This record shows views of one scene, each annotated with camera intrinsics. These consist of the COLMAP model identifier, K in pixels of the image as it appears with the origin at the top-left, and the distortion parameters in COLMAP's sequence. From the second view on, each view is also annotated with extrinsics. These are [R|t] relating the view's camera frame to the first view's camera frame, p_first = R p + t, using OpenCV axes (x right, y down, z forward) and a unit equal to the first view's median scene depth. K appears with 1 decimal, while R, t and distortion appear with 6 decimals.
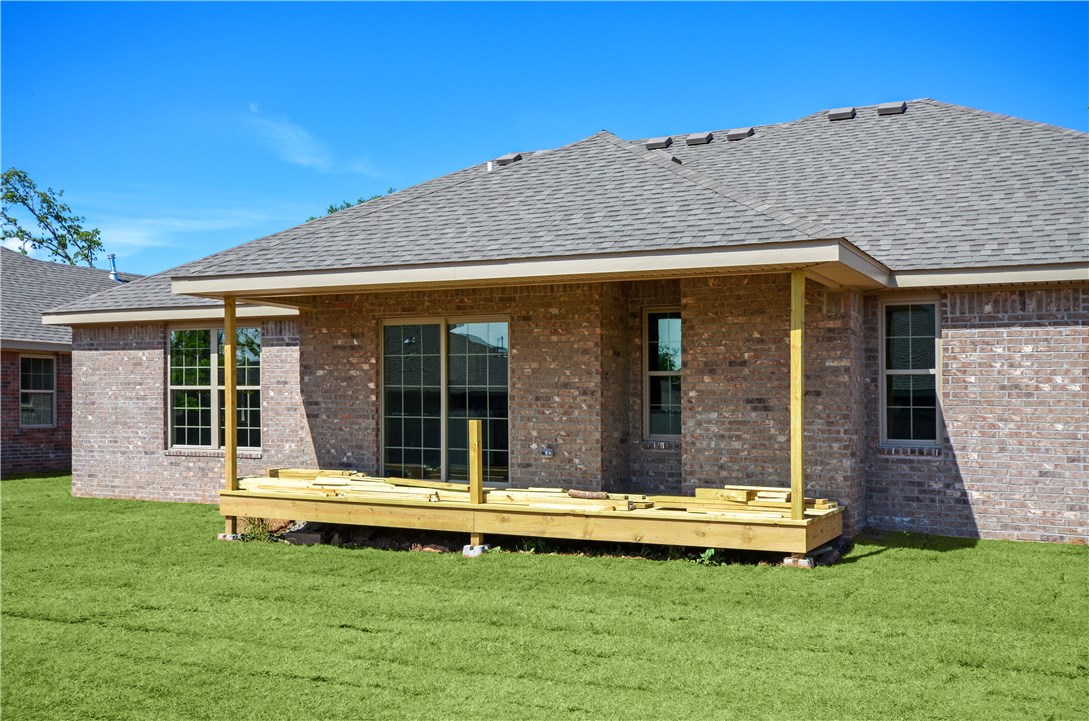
lens RADIAL K [[1113.7, 0, 544.5], [0, 1113.7, 360.5], [0, 0, 1]] dist [0.062026, 0.017207]
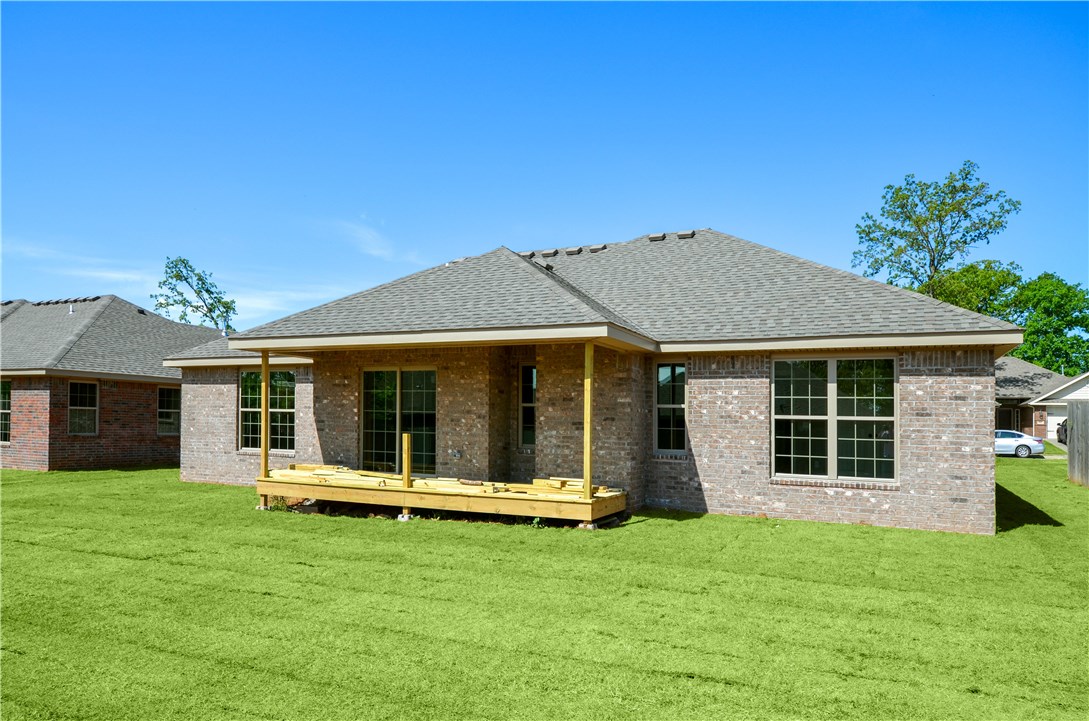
lens RADIAL K [[790.2, 0, 544.4], [0, 790.2, 384.4], [0, 0, 1]] dist [0.053071, -0.000395]
pose [[0.999614, 0.011241, -0.025392, 0.156608], [-0.011487, 0.999888, -0.009575, -0.006736], [0.025282, 0.009863, 0.999632, -0.095459]]
